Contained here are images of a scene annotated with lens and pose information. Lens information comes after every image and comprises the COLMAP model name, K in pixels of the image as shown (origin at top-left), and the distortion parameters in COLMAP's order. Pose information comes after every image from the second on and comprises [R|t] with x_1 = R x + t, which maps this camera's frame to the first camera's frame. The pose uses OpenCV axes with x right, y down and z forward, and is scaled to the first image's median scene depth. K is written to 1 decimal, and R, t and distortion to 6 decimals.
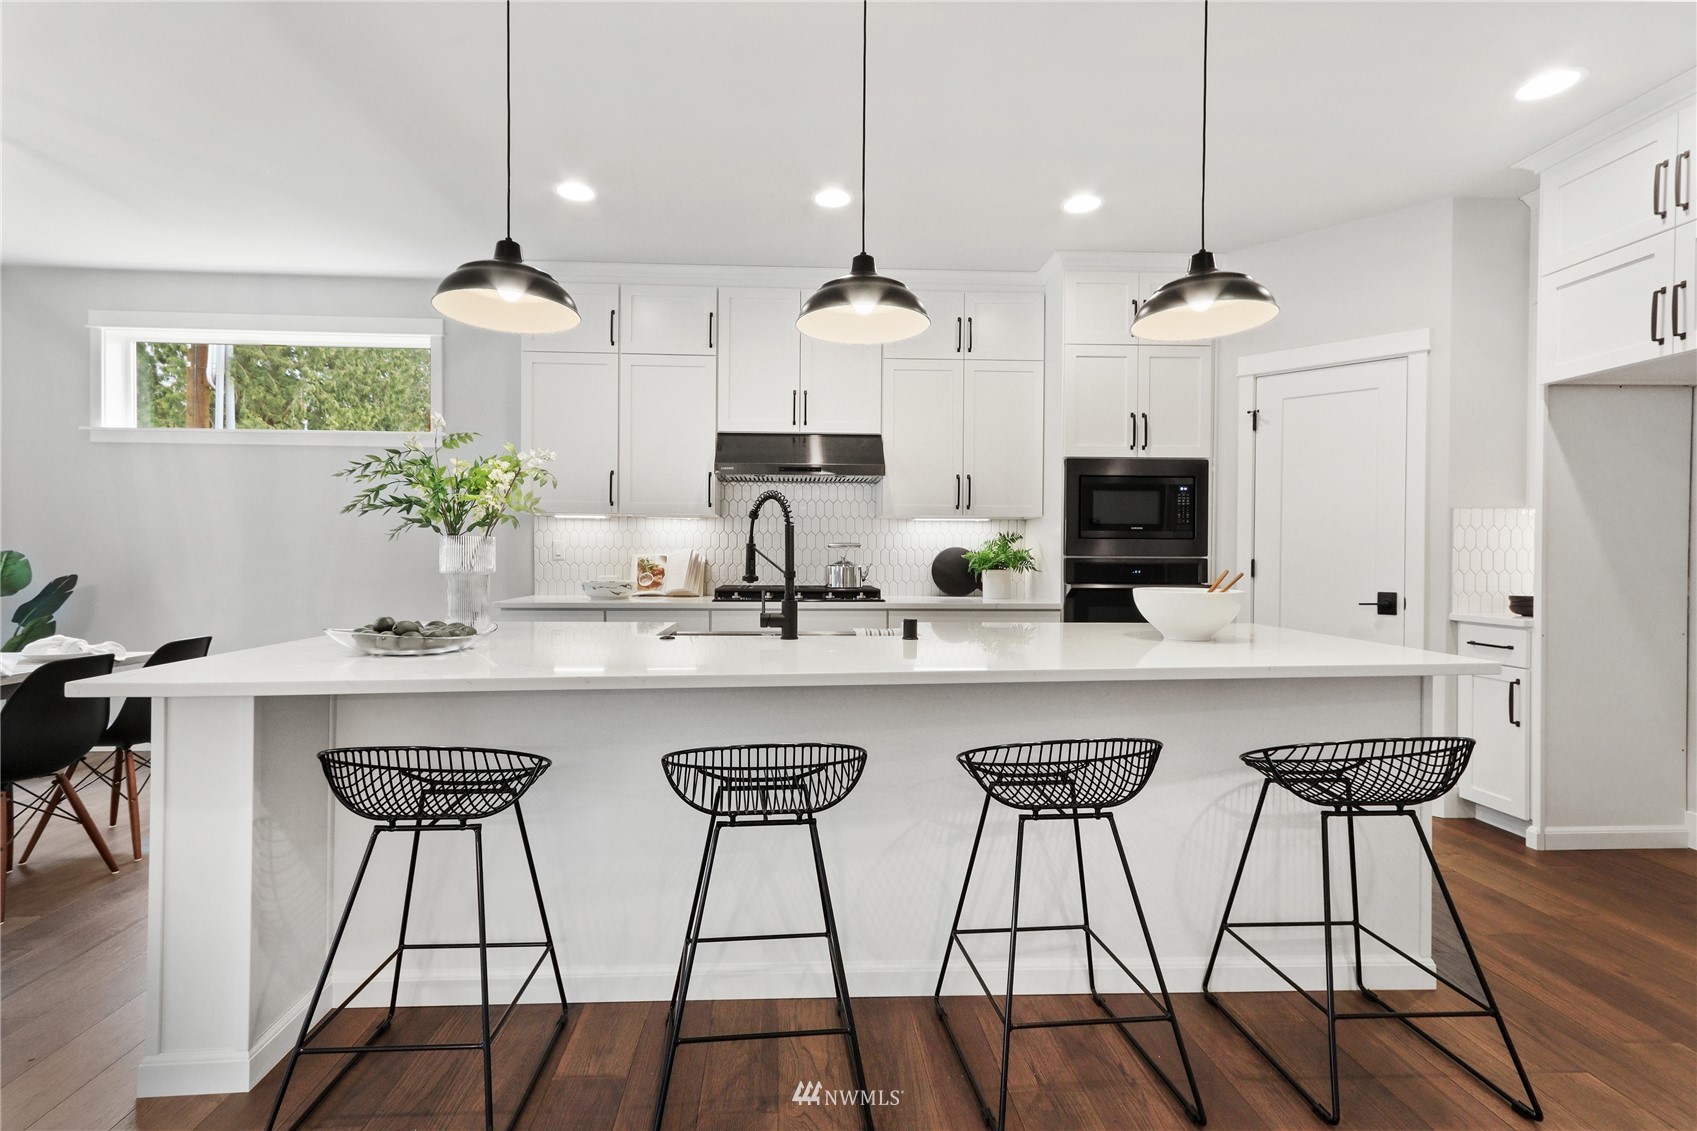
lens RADIAL K [[782.8, 0, 851.2], [0, 782.8, 556.2], [0, 0, 1]] dist [0.010215, 0.004046]
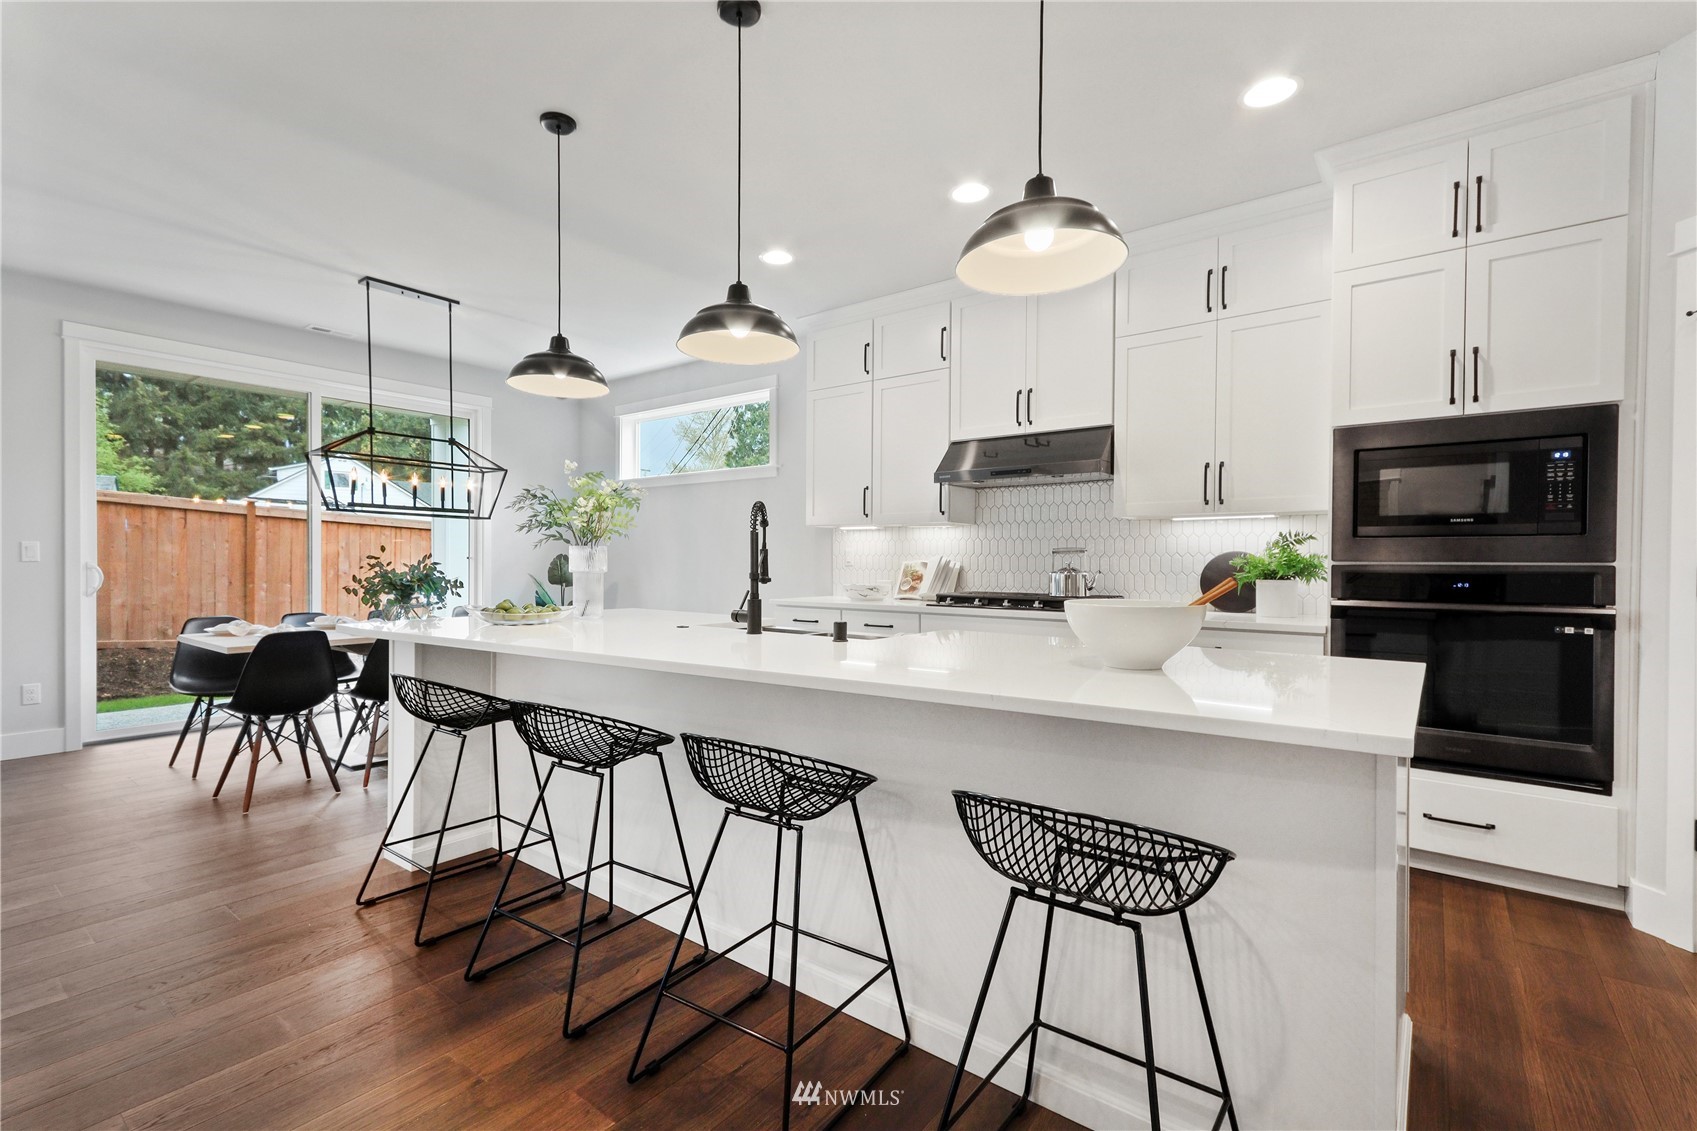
lens RADIAL K [[782.8, 0, 853.6], [0, 782.8, 556.6], [0, 0, 1]] dist [0.010215, 0.004046]
pose [[0.749265, -0.005689, -0.662246, 0.417108], [-0.004611, 0.999894, -0.013806, 0.007039], [0.662254, 0.013398, 0.749159, 0.149782]]
